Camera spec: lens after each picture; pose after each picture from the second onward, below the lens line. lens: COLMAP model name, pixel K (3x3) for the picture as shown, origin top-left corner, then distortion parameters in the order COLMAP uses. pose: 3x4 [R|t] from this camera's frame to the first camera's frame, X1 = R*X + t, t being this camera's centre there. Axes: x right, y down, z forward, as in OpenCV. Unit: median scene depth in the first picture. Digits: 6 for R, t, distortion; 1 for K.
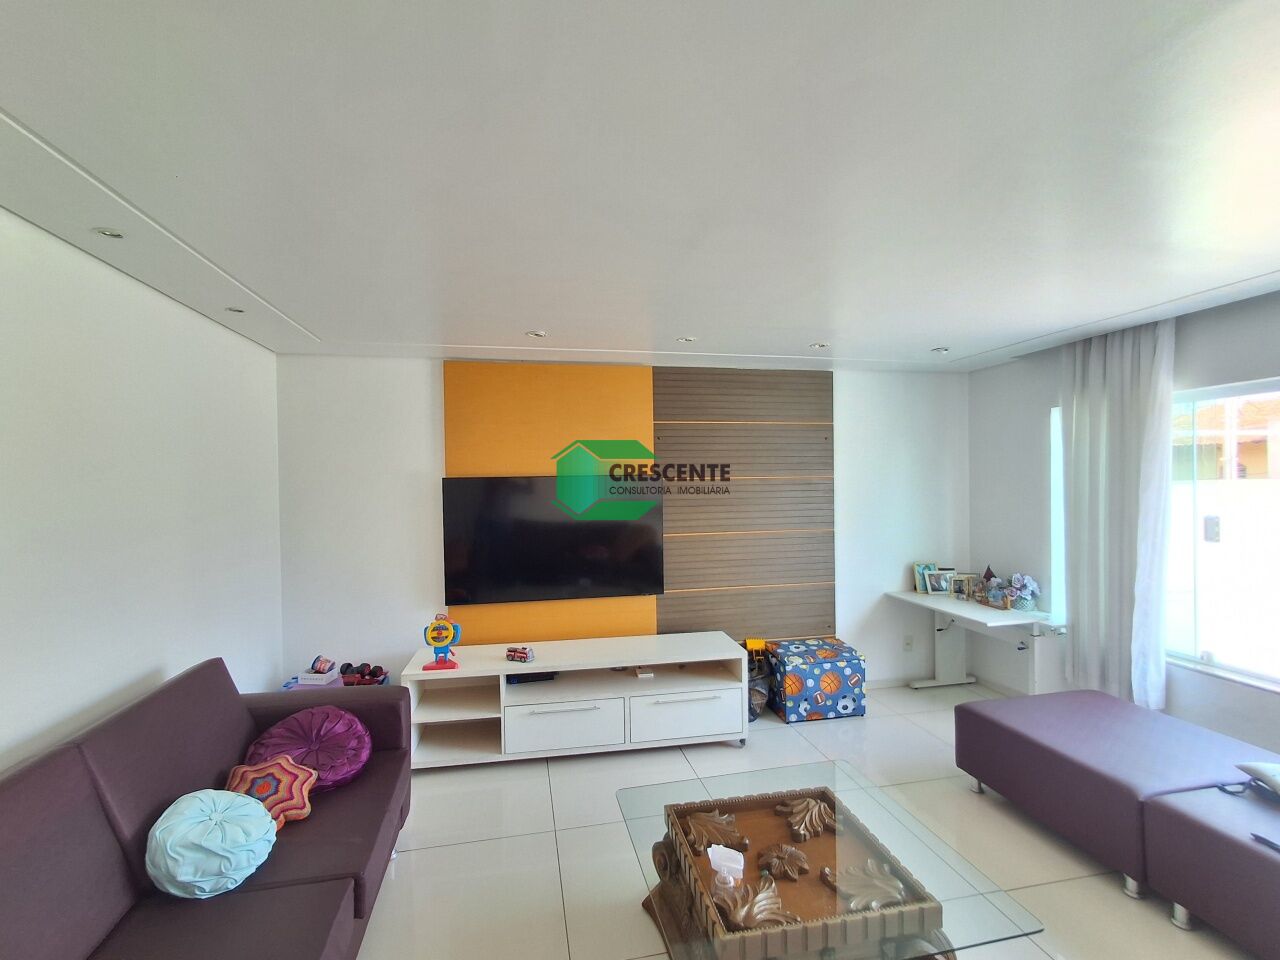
lens RADIAL K [[585.8, 0, 635.3], [0, 585.8, 487.1], [0, 0, 1]] dist [0.003581, -0.001584]
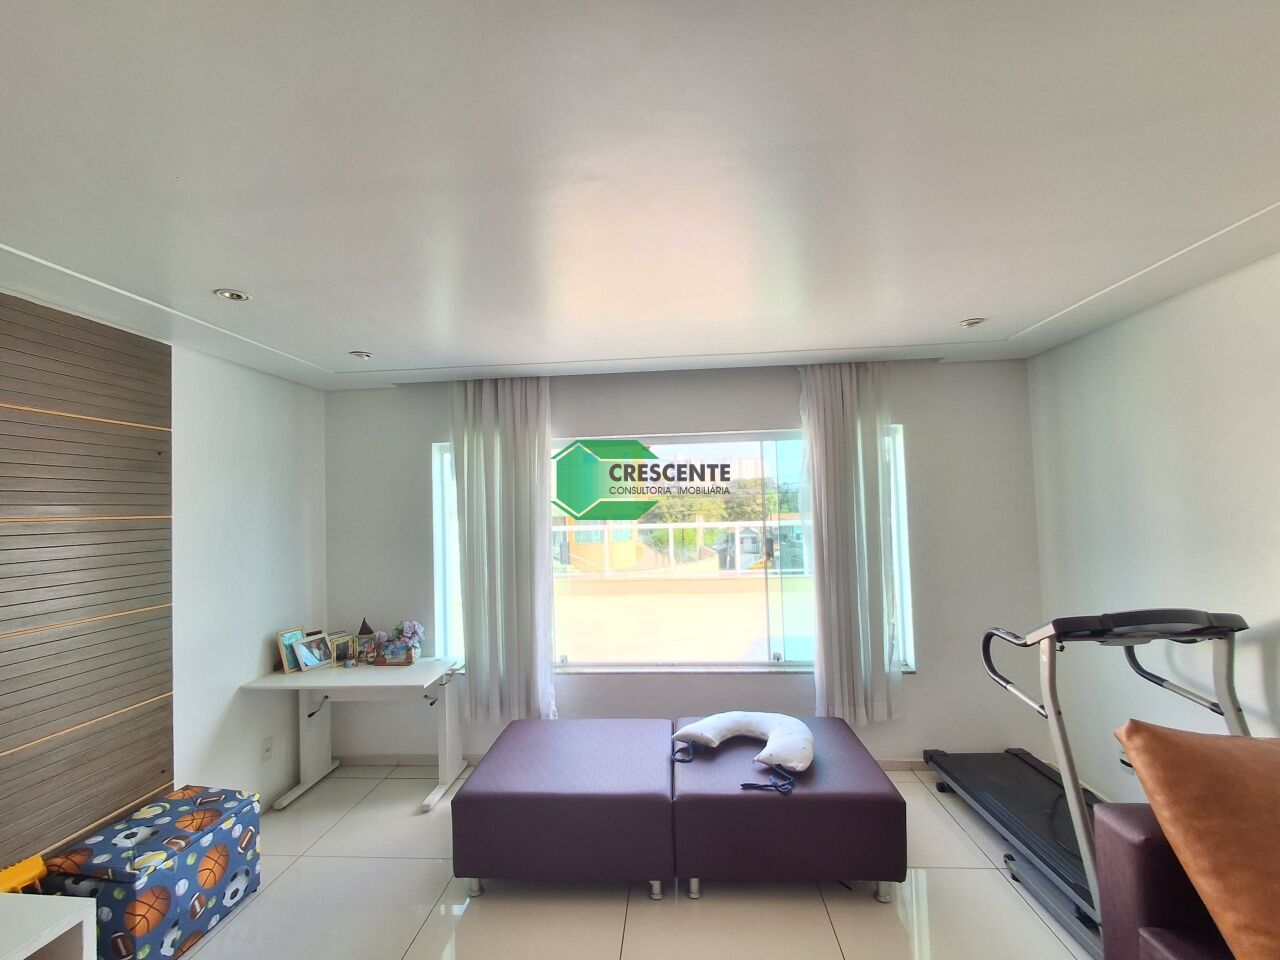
lens RADIAL K [[585.8, 0, 635.3], [0, 585.8, 487.1], [0, 0, 1]] dist [0.003581, -0.001584]
pose [[0.277839, 0.038499, 0.959856, -0.127266], [0.039334, 0.997903, -0.051410, 0.001826], [-0.959822, 0.052038, 0.275742, 0.408452]]
